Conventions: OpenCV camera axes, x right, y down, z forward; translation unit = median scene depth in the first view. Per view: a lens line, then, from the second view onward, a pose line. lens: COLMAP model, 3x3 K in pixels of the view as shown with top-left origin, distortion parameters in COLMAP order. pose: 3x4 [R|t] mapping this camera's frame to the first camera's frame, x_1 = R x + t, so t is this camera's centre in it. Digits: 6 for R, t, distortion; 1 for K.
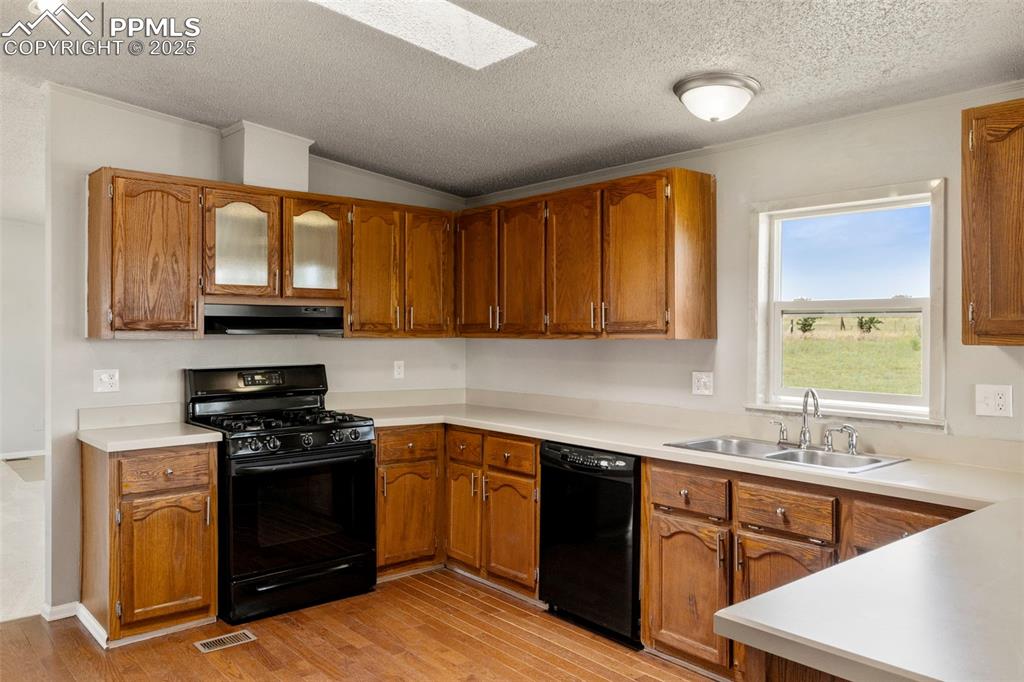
lens RADIAL K [[765.7, 0, 512.0], [0, 765.7, 341.0], [0, 0, 1]] dist [0.002251, 0.000969]
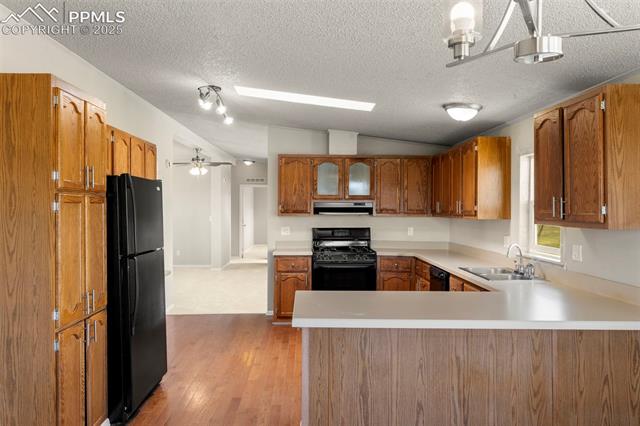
lens RADIAL K [[478.6, 0, 320.0], [0, 478.6, 213.0], [0, 0, 1]] dist [0.002251, 0.000969]
pose [[0.791449, 0.008710, -0.611173, 0.602085], [-0.011996, 0.999927, -0.001283, -0.010982], [0.611117, 0.008347, 0.791496, -0.264184]]
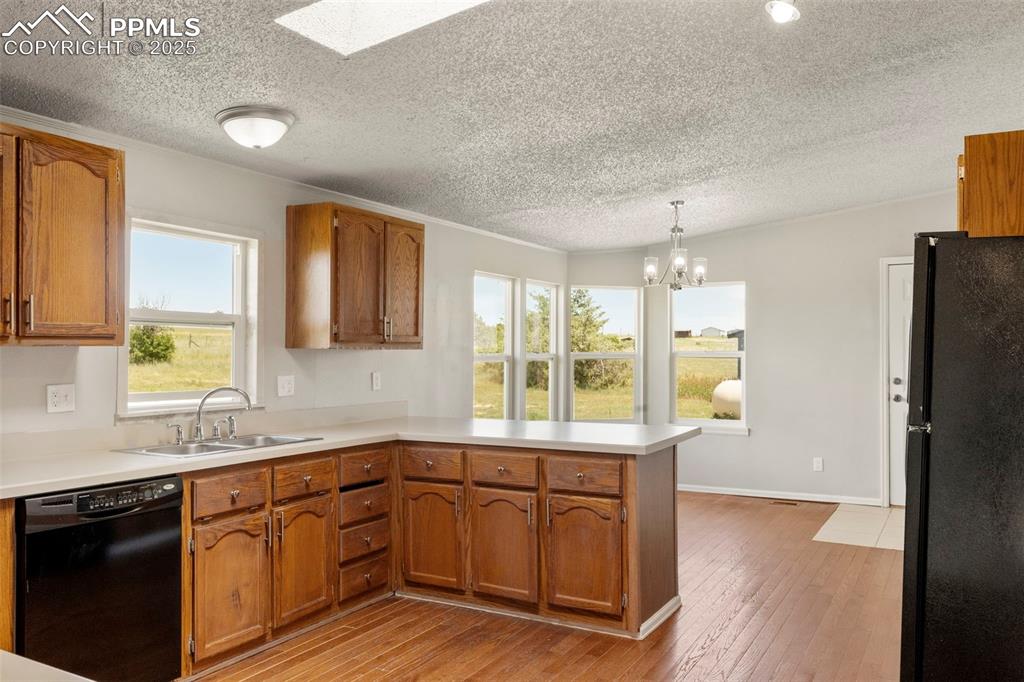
lens RADIAL K [[765.7, 0, 512.0], [0, 765.7, 341.0], [0, 0, 1]] dist [0.002251, 0.000969]
pose [[-0.344077, 0.009535, 0.938893, -0.729326], [0.008795, 0.999937, -0.006931, 0.002138], [-0.938900, 0.005873, -0.344139, 0.831164]]
